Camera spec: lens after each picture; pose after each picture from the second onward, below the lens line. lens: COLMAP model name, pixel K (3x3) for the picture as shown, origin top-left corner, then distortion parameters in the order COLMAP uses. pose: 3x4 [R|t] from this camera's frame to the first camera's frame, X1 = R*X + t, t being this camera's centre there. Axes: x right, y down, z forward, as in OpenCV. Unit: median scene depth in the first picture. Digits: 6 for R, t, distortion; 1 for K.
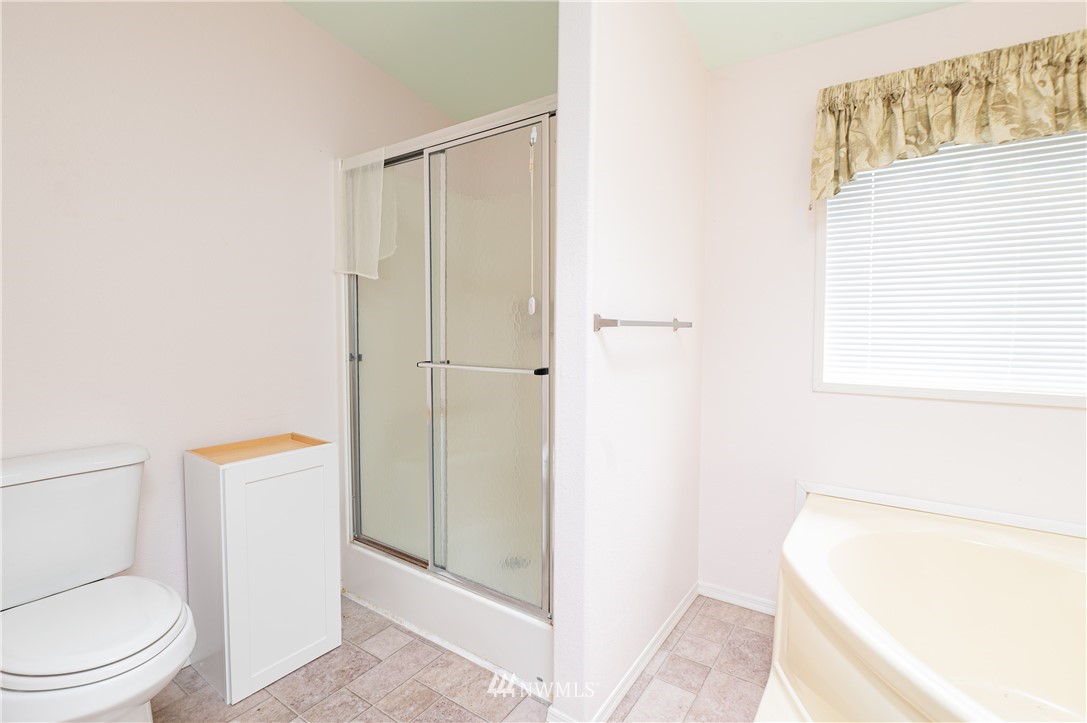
lens RADIAL K [[498.7, 0, 553.2], [0, 498.7, 353.7], [0, 0, 1]] dist [-0.002887, -0.001927]
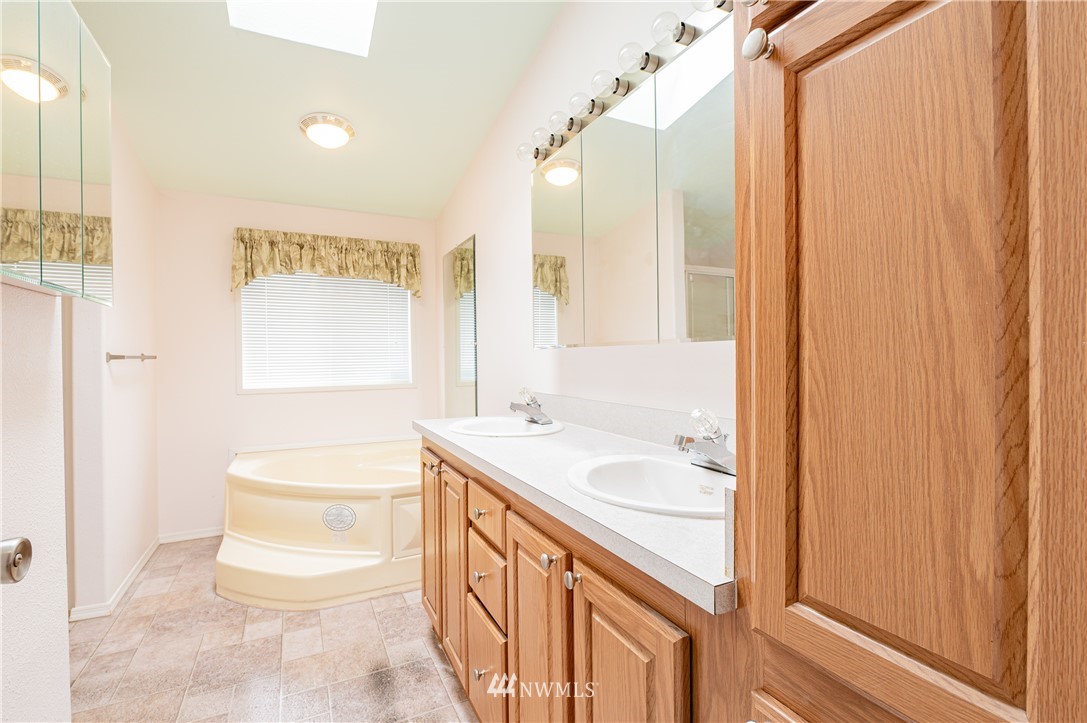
lens RADIAL K [[498.7, 0, 553.0], [0, 498.7, 354.3], [0, 0, 1]] dist [-0.002887, -0.001927]
pose [[0.474789, -0.006629, 0.880075, -0.539292], [0.055238, 0.998225, -0.022281, 0.038897], [-0.878365, 0.059193, 0.474312, -0.894810]]
